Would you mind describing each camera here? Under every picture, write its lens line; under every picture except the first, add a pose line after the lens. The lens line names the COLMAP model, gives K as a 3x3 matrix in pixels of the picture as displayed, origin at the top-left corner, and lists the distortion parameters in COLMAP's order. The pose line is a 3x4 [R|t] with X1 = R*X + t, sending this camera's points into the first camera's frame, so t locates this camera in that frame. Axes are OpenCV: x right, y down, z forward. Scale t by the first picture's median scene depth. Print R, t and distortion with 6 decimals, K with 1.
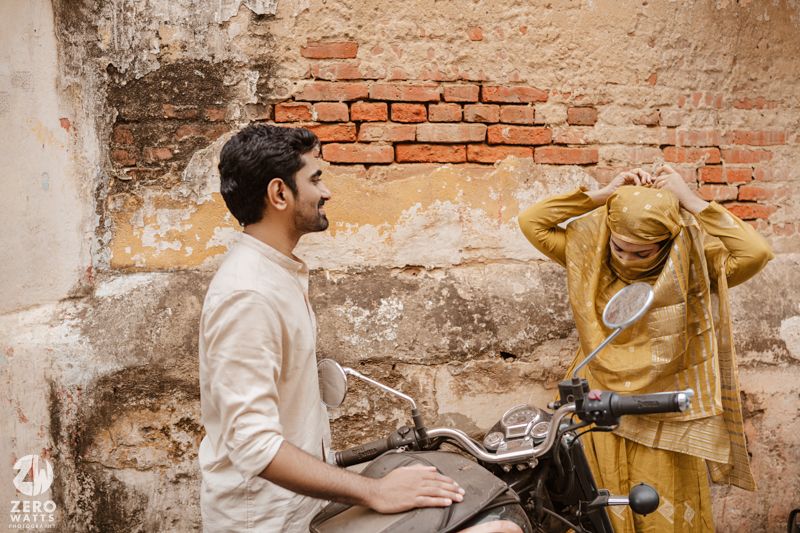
lens RADIAL K [[769.6, 0, 418.8], [0, 769.6, 263.4], [0, 0, 1]] dist [-0.183738, 0.252051]
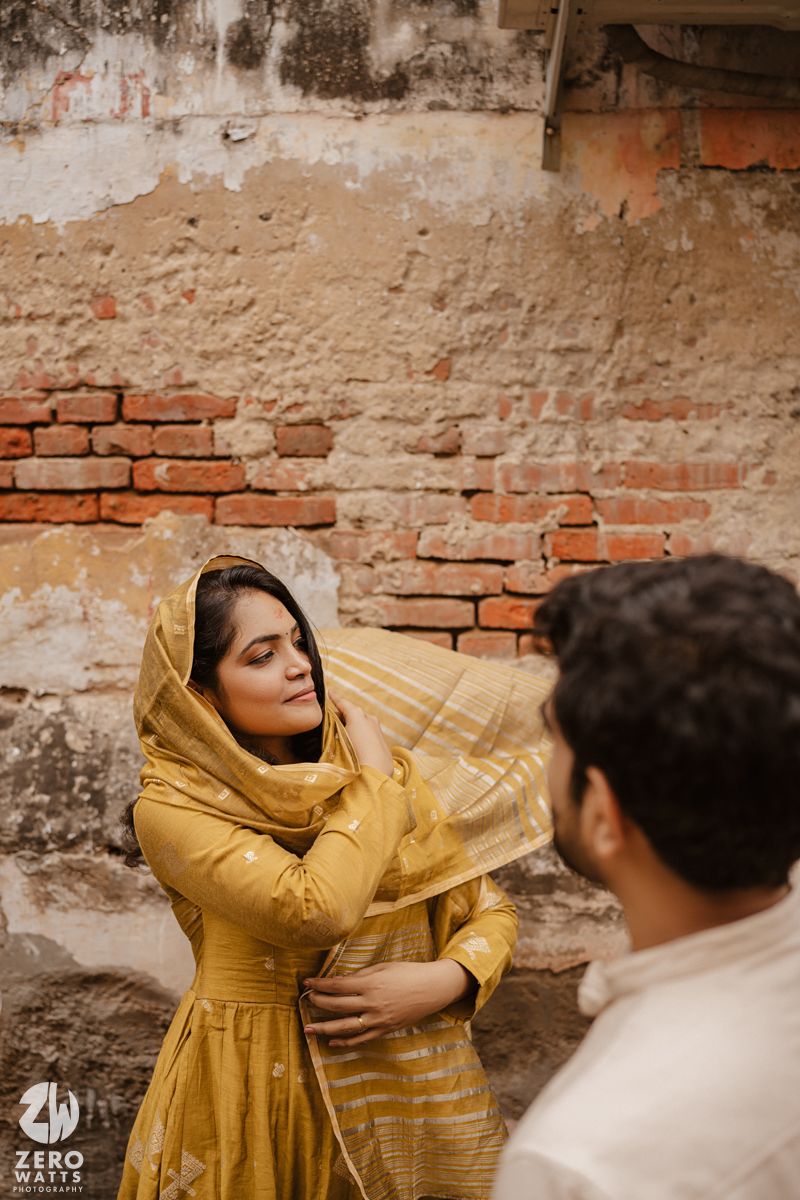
lens RADIAL K [[1154.4, 0, 400.0], [0, 1154.4, 600.0], [0, 0, 1]] dist [-0.183738, 0.252051]
pose [[0.956146, 0.044960, -0.289419, 0.545632], [-0.042524, 0.998987, 0.014702, -0.093283], [0.289786, -0.001750, 0.957090, 0.208730]]
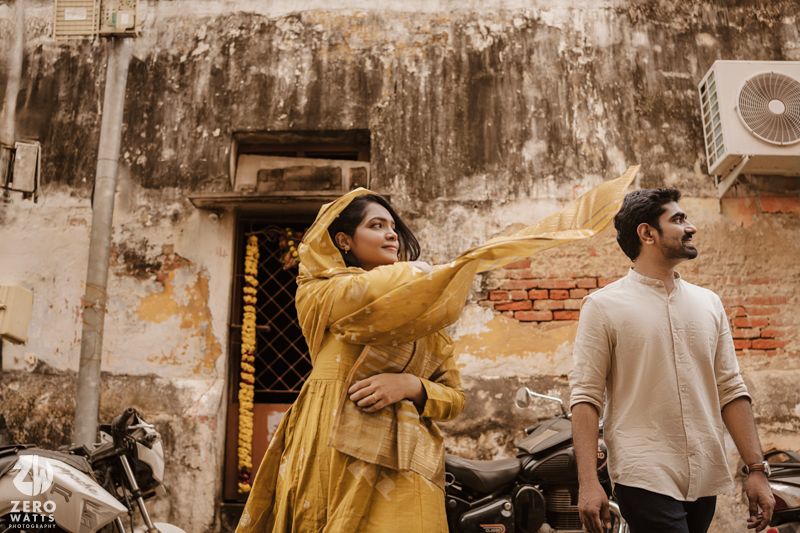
lens RADIAL K [[769.6, 0, 418.8], [0, 769.6, 263.4], [0, 0, 1]] dist [-0.183738, 0.252051]
pose [[0.974107, -0.066294, -0.216148, 0.060661], [-0.015920, 0.933557, -0.358076, 0.402003], [0.225525, 0.352245, 0.908329, -0.803207]]
